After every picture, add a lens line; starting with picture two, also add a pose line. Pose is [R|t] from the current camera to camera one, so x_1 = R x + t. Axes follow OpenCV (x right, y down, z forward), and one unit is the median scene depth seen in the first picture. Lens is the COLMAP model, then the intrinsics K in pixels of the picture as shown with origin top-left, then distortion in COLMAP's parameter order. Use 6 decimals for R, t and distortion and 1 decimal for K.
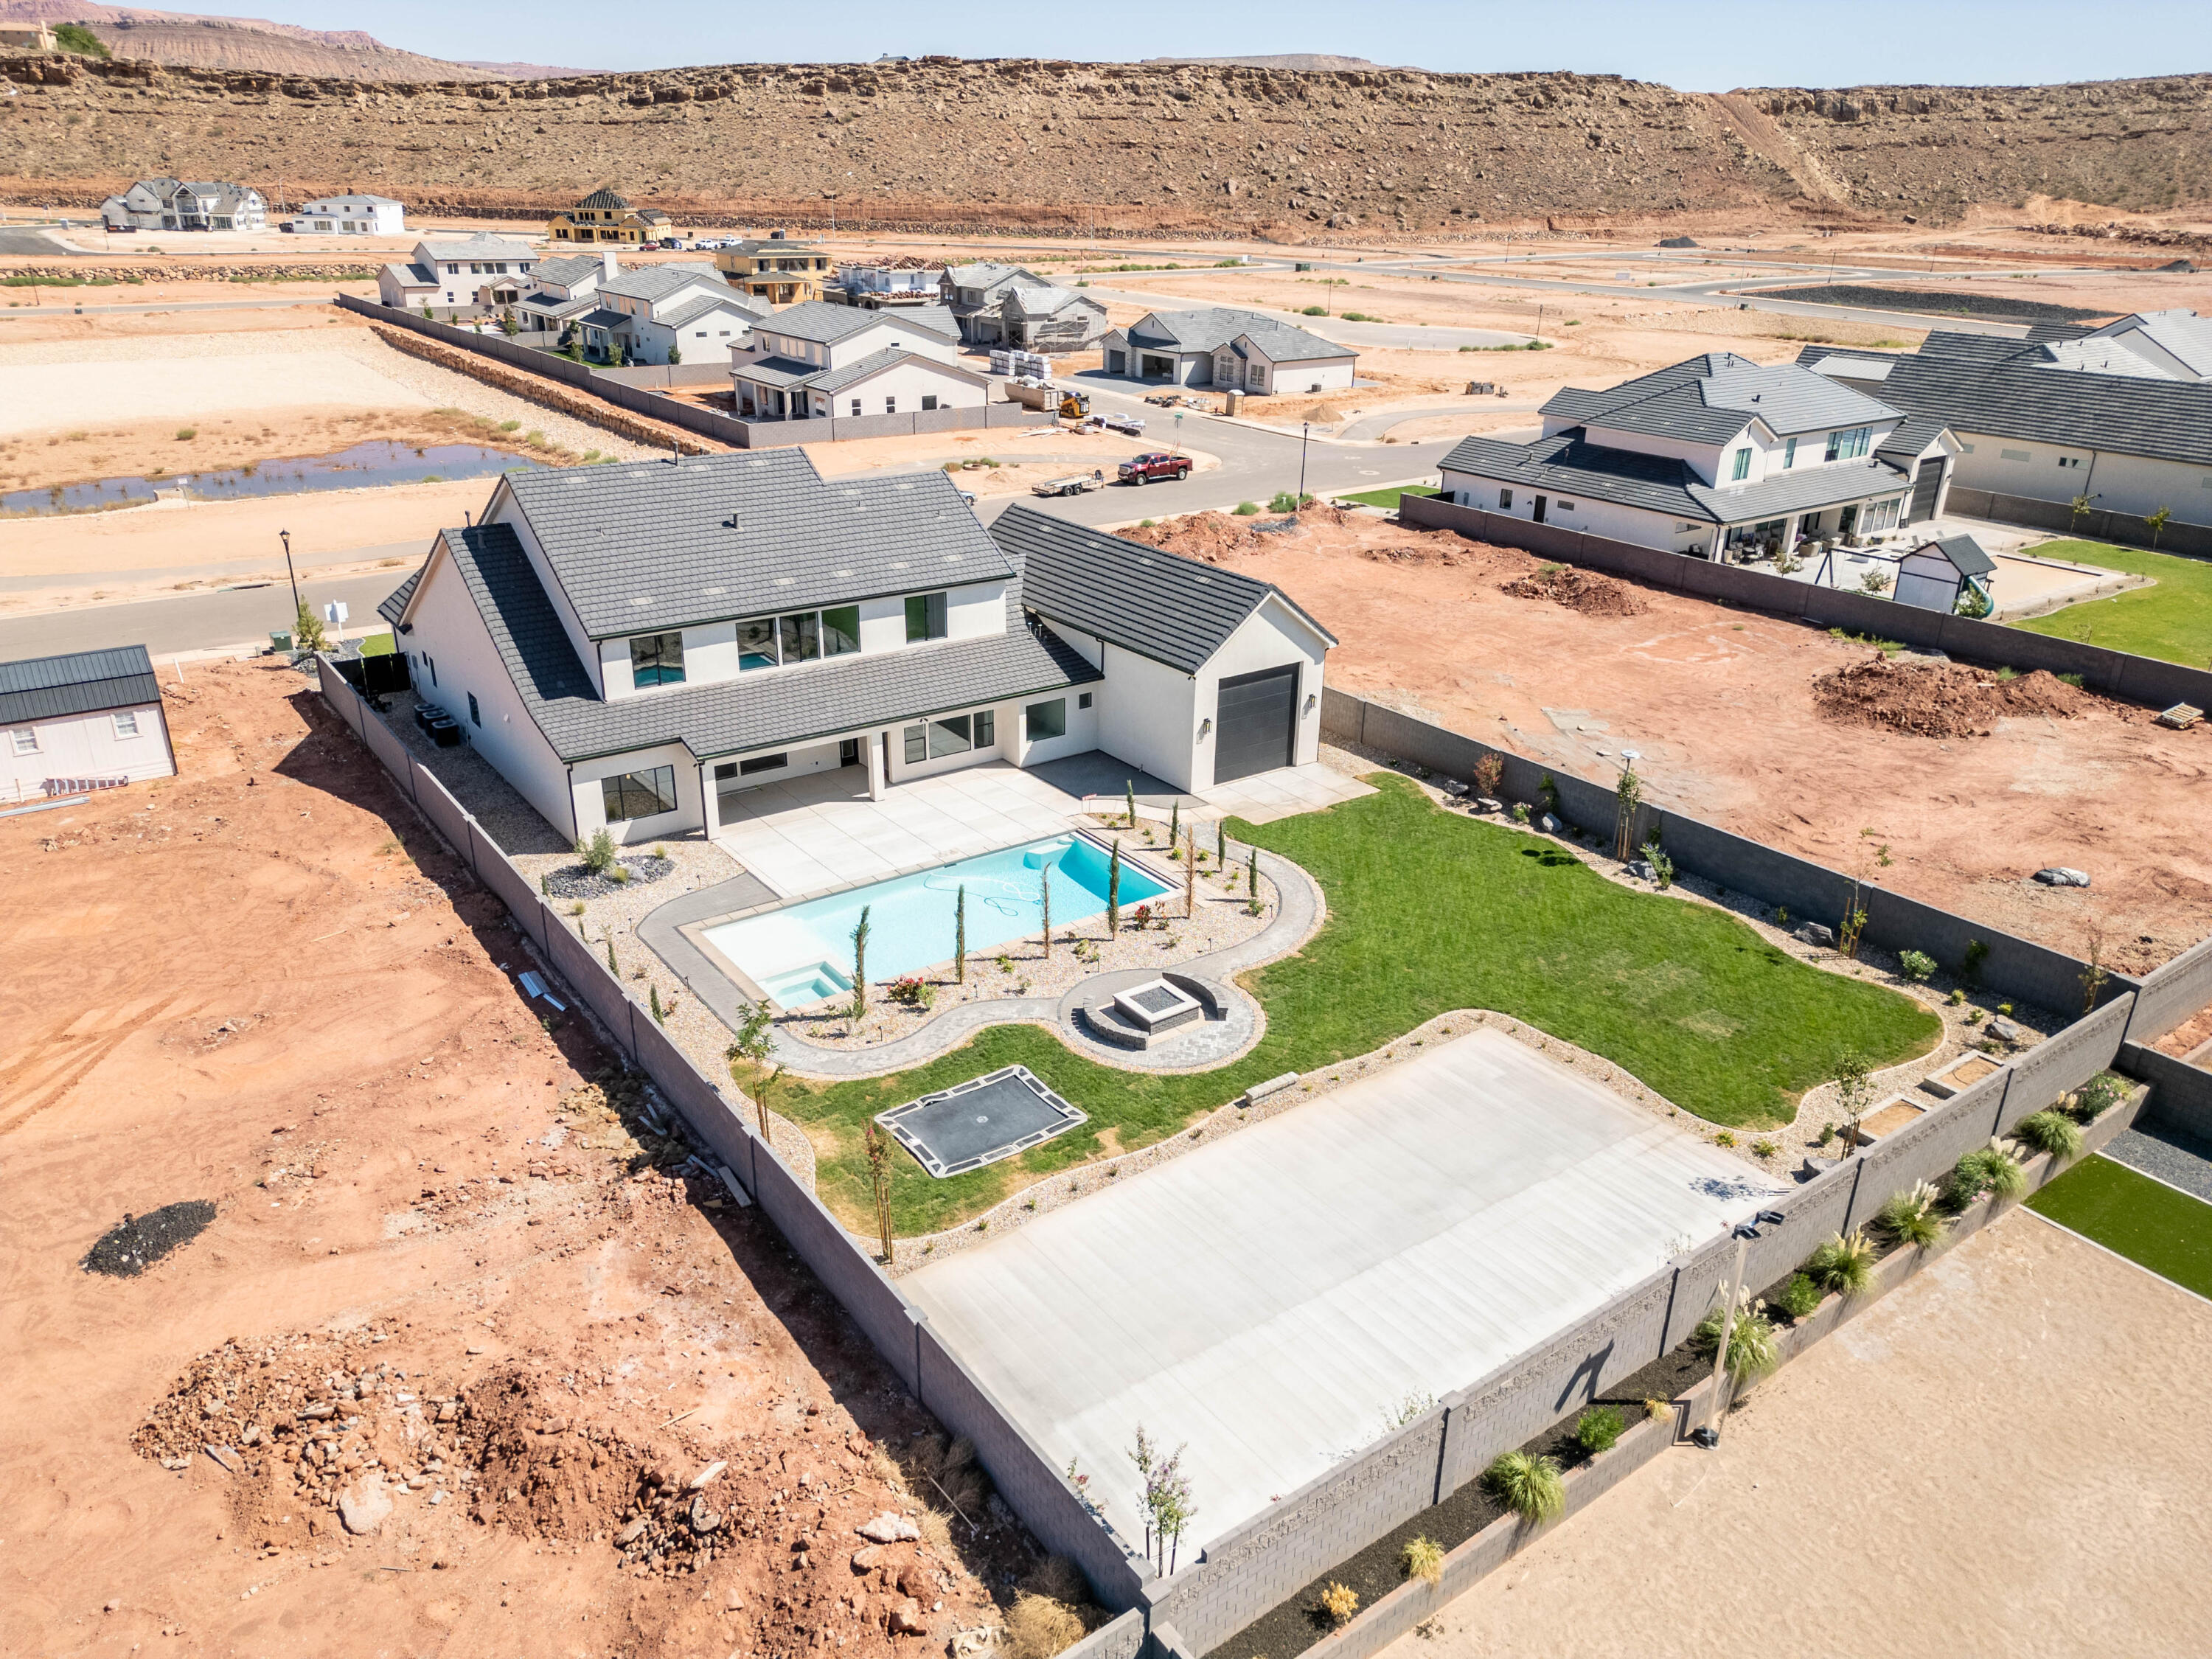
lens RADIAL K [[1562.1, 0, 1106.4], [0, 1562.1, 822.6], [0, 0, 1]] dist [0.063655, -0.058484]
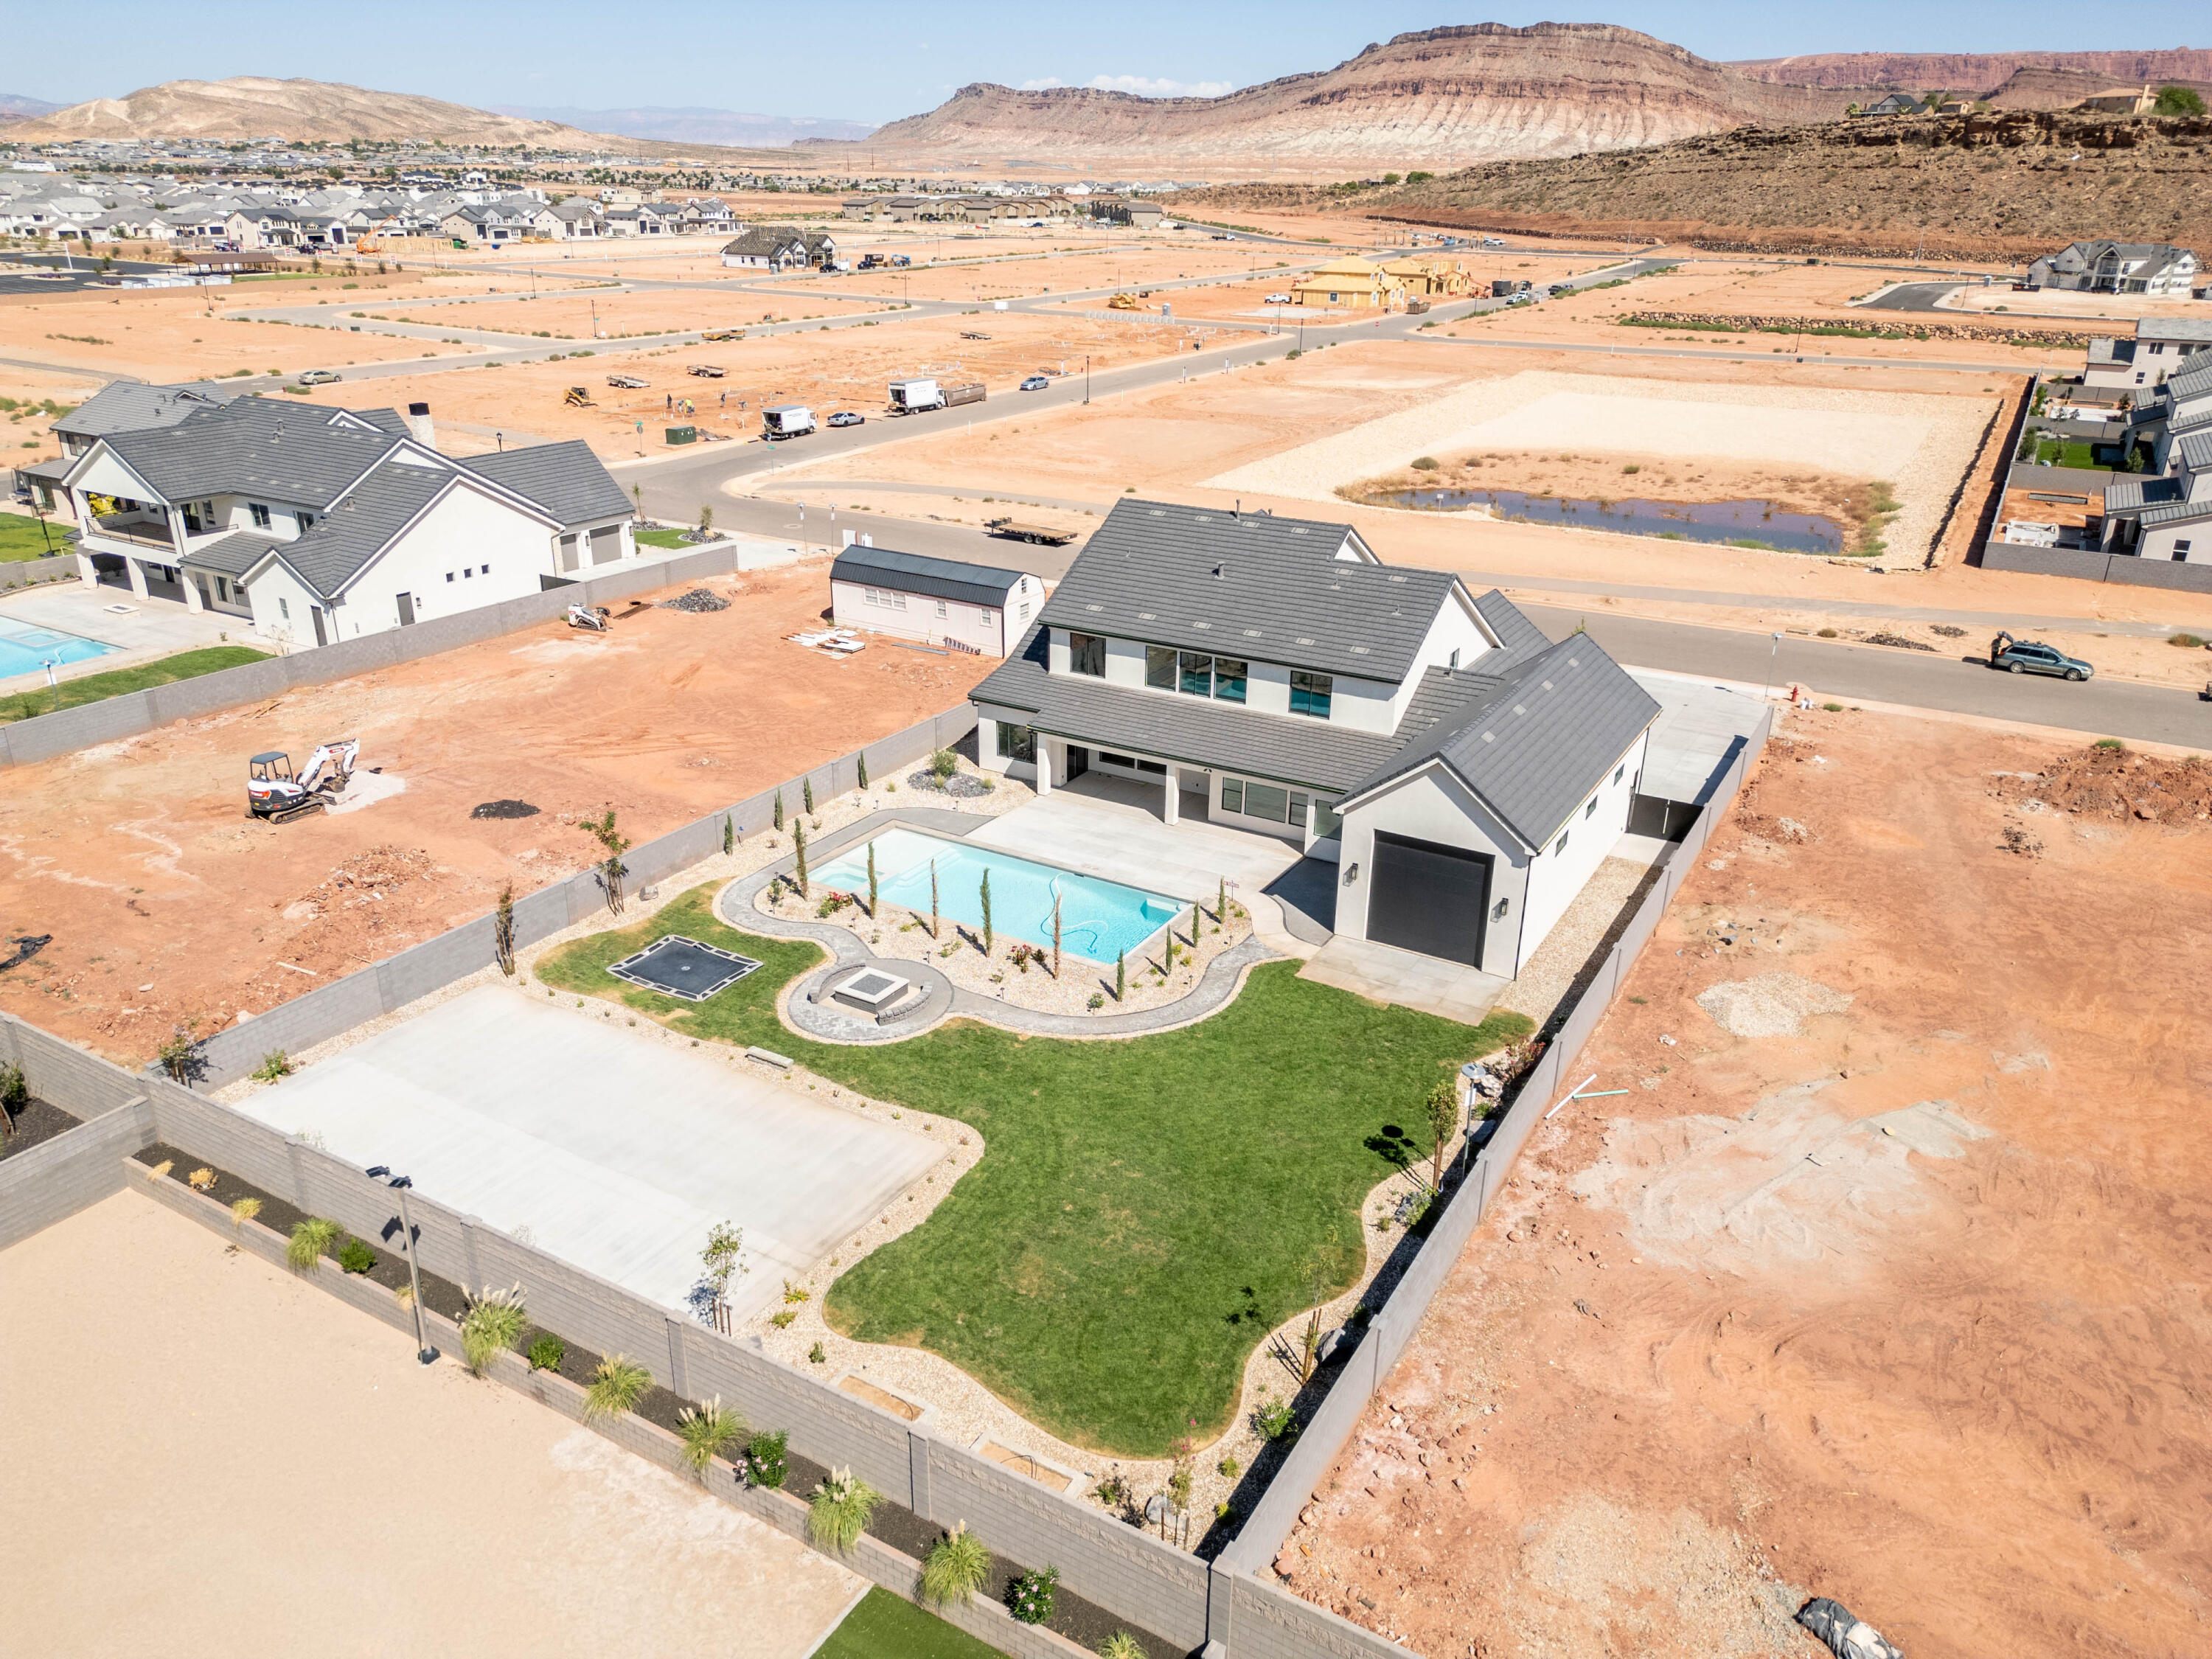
lens RADIAL K [[1562.1, 0, 1109.7], [0, 1562.1, 821.2], [0, 0, 1]] dist [0.063655, -0.058484]
pose [[0.402824, 0.338163, -0.850517, 0.854015], [-0.362289, 0.912260, 0.191123, -0.231984], [0.840523, 0.231144, 0.489993, 0.436198]]
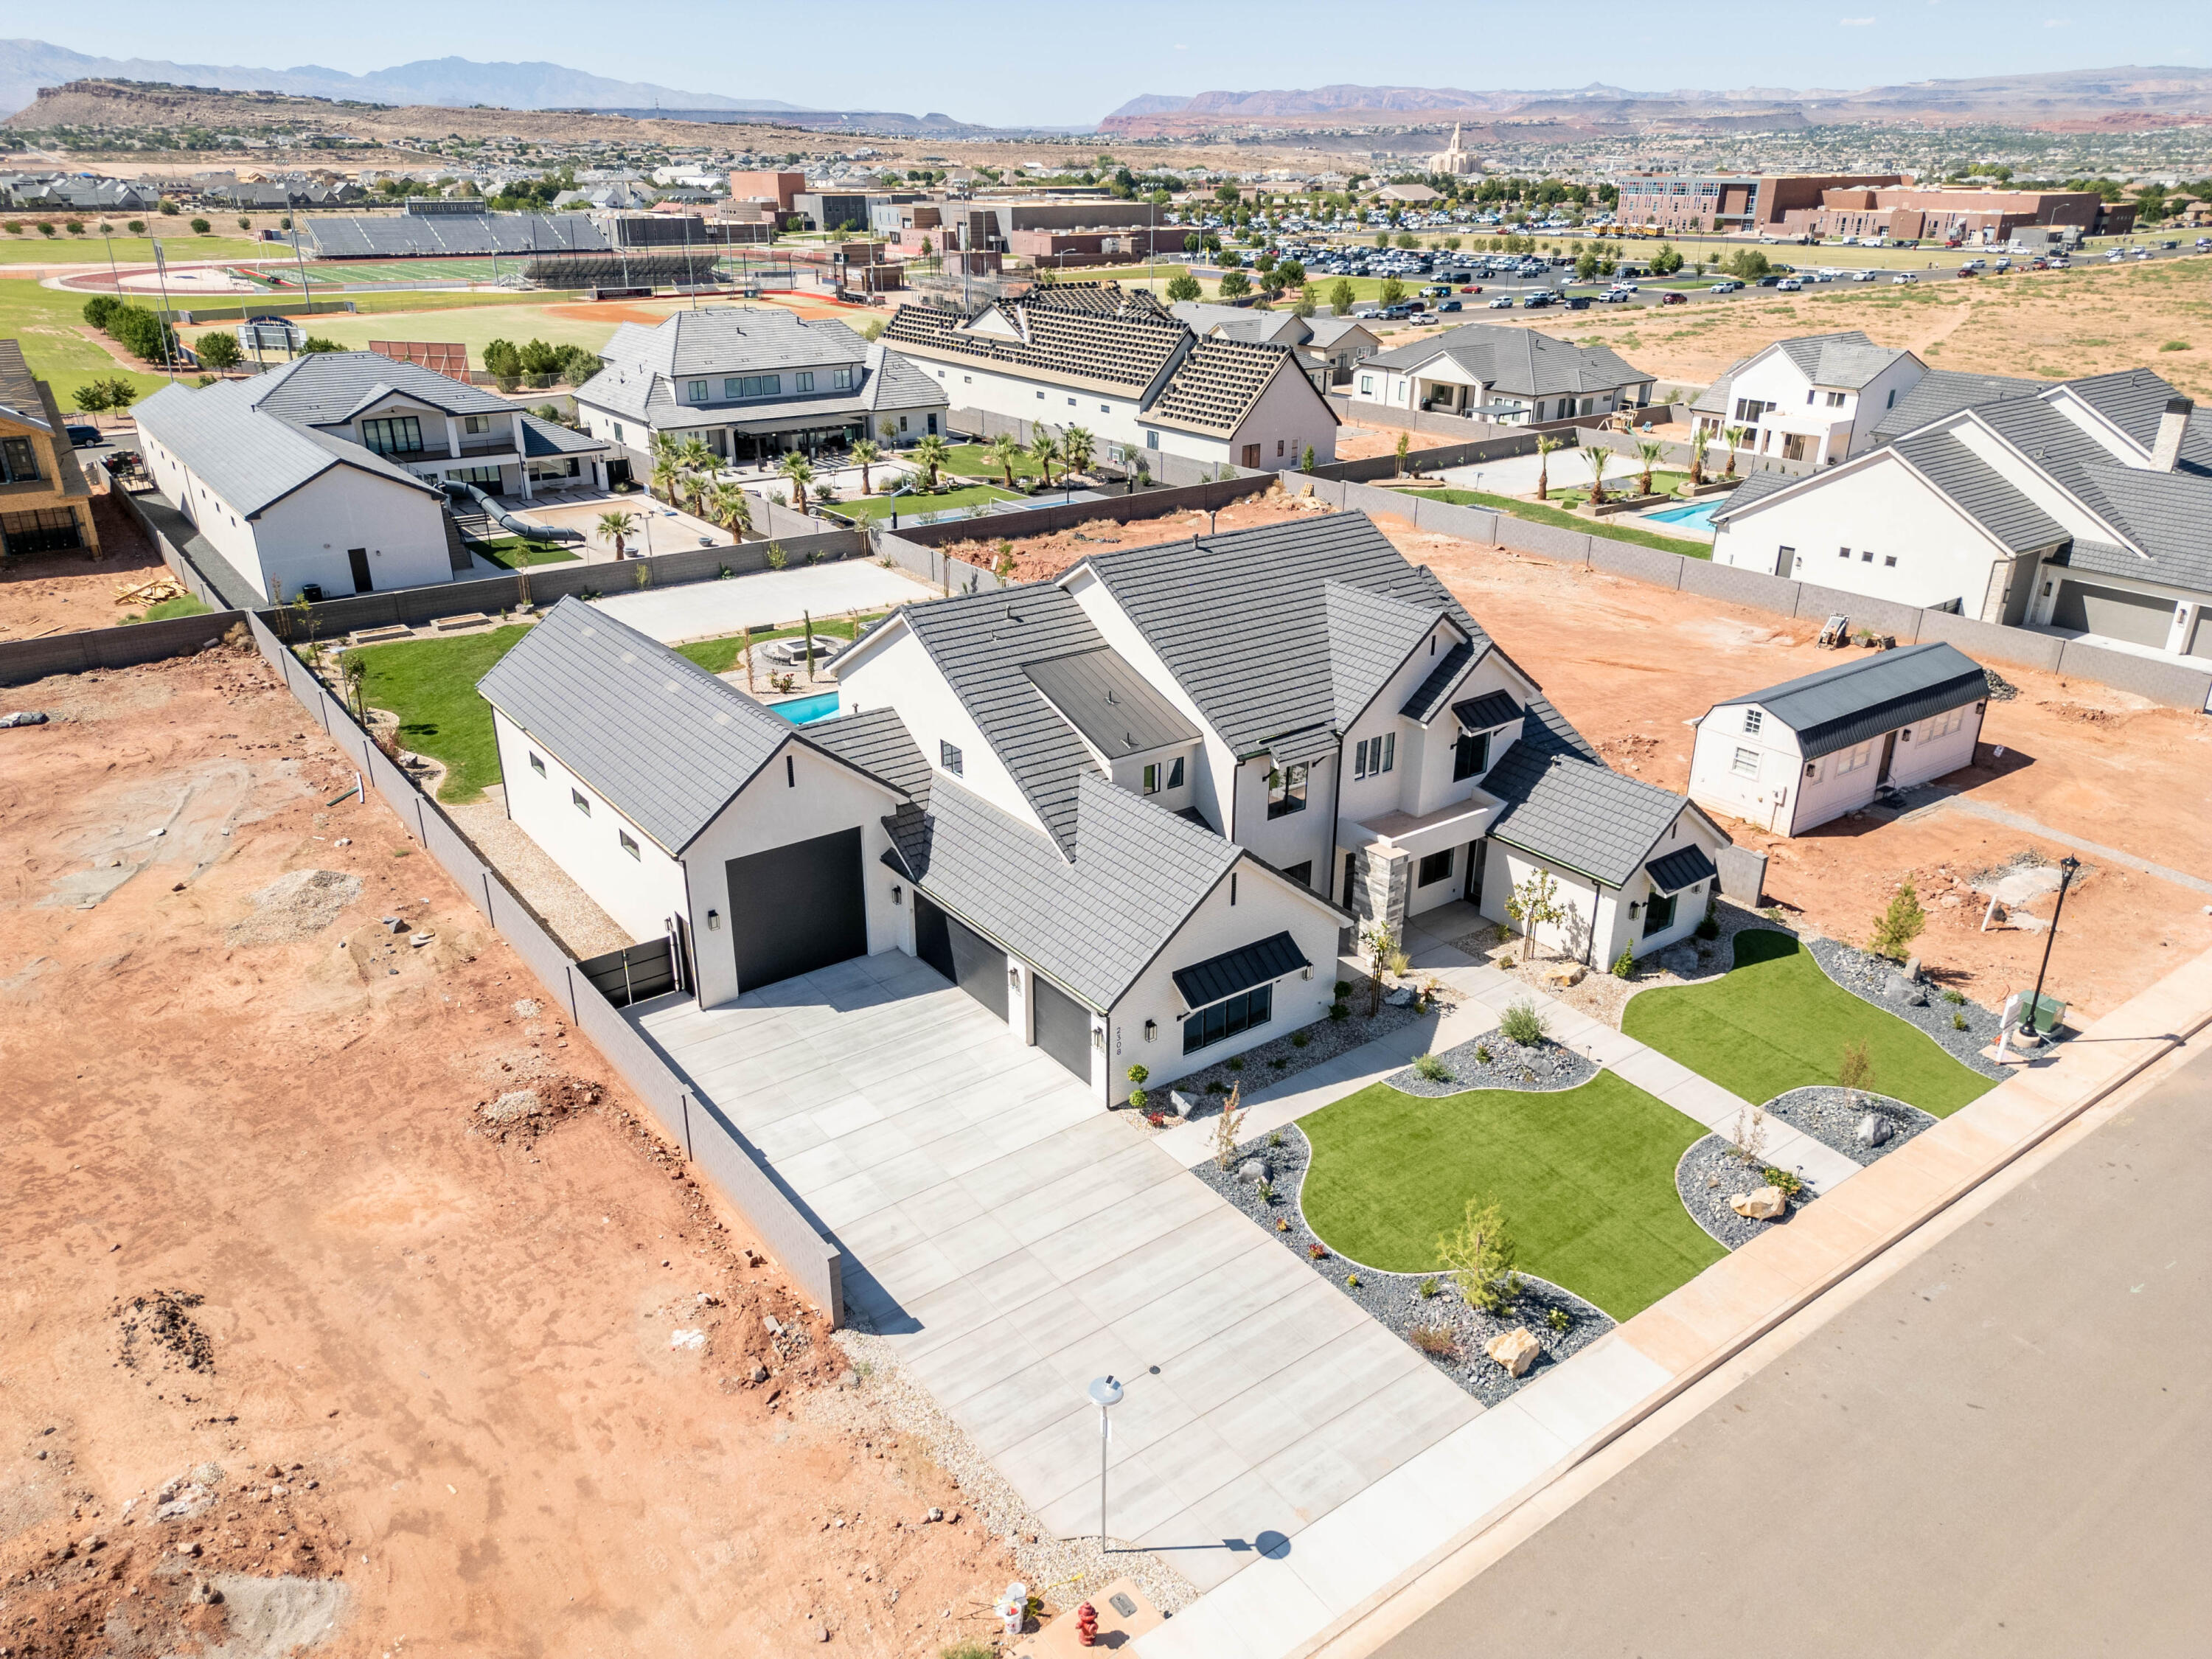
lens RADIAL K [[1562.1, 0, 1110.0], [0, 1562.1, 821.3], [0, 0, 1]] dist [0.063655, -0.058484]
pose [[-0.999731, -0.012778, -0.019366, -0.224072], [-0.022802, 0.695314, 0.718344, -0.807671], [0.004287, 0.718592, -0.695418, 1.885148]]
